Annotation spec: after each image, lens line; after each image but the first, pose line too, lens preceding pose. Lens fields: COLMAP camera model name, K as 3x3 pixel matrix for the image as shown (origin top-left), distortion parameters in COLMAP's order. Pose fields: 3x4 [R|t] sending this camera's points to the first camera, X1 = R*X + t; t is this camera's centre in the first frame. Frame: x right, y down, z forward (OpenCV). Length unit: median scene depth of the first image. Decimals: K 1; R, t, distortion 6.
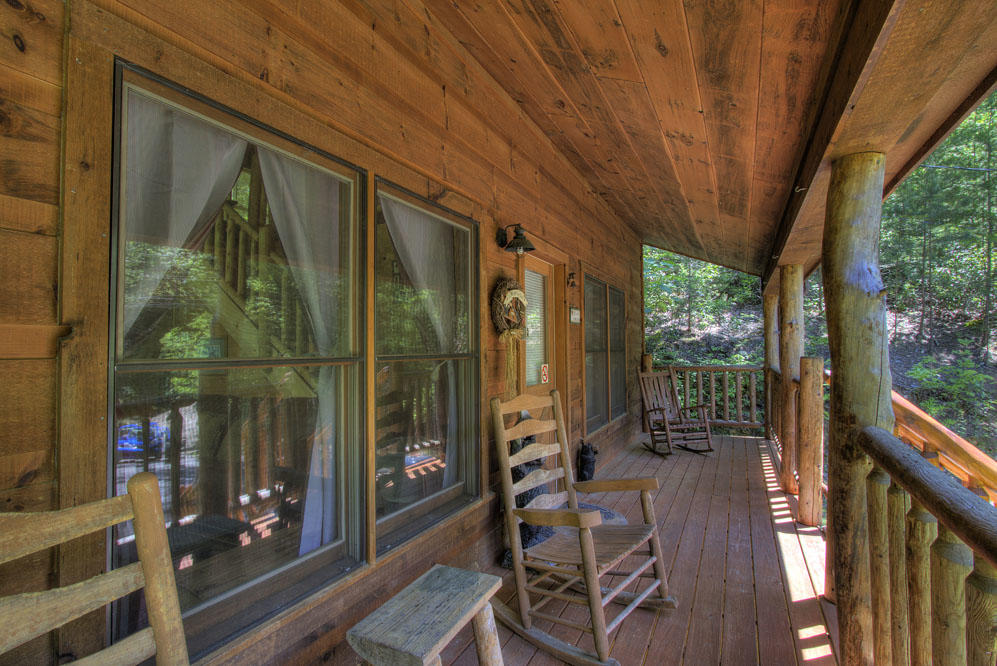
lens RADIAL K [[484.4, 0, 501.5], [0, 484.4, 334.0], [0, 0, 1]] dist [-0.019662, 0.000352]
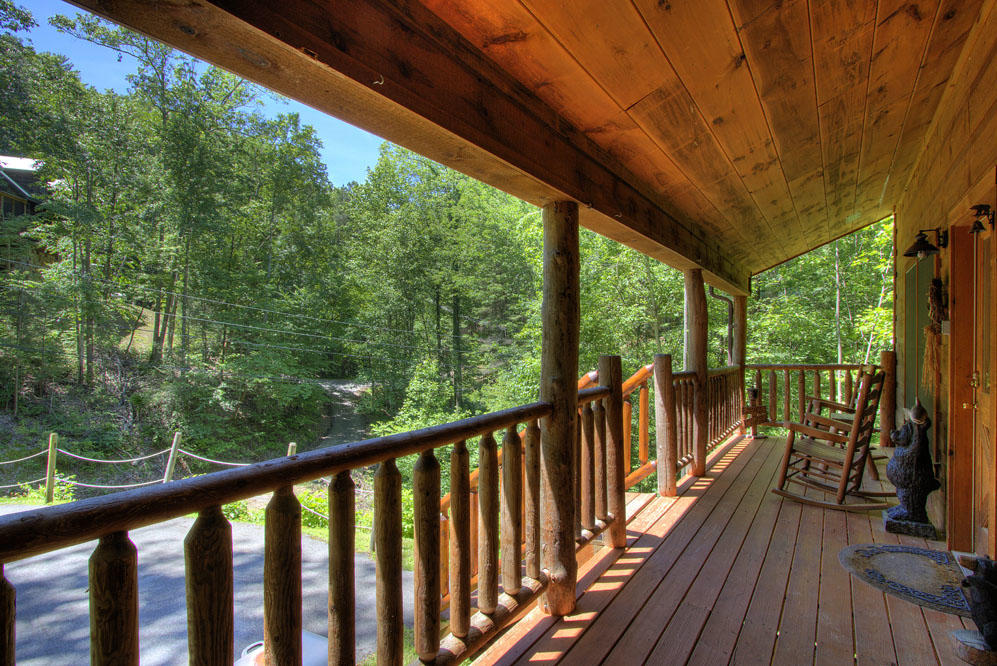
lens RADIAL K [[484.4, 0, 501.5], [0, 484.4, 334.0], [0, 0, 1]] dist [-0.019662, 0.000352]
pose [[-0.988521, 0.005384, 0.150990, 0.748768], [-0.000026, 0.999359, -0.035801, 0.040297], [-0.151086, -0.035394, -0.987887, 2.024512]]
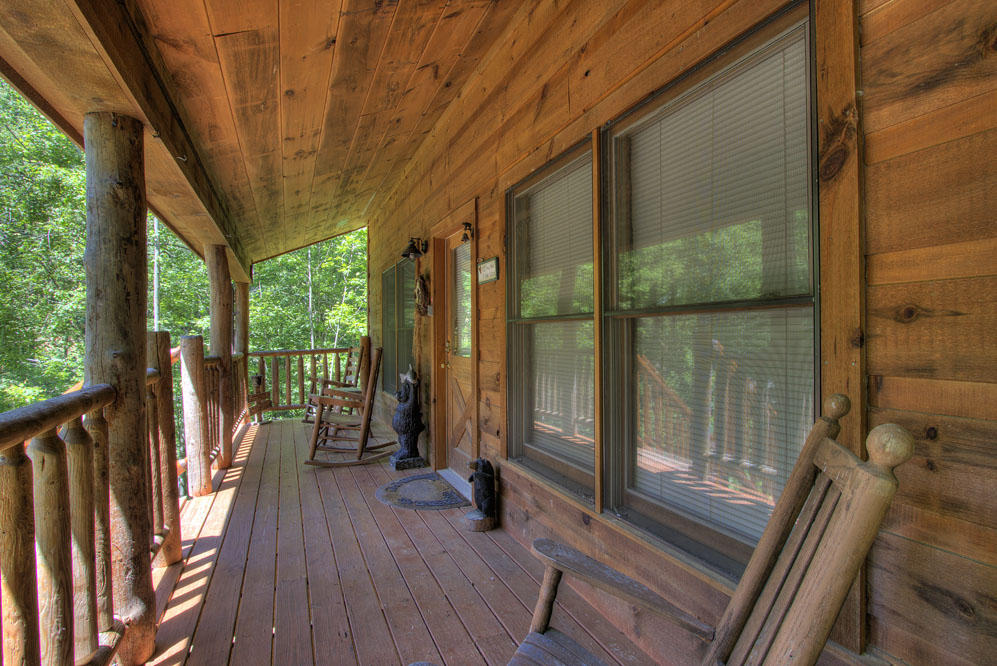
lens RADIAL K [[484.4, 0, 501.5], [0, 484.4, 334.0], [0, 0, 1]] dist [-0.019662, 0.000352]
pose [[-0.643742, 0.011453, -0.765157, 0.907798], [0.031682, 0.999430, -0.011695, 0.079204], [0.764586, -0.031771, -0.643738, 1.956449]]
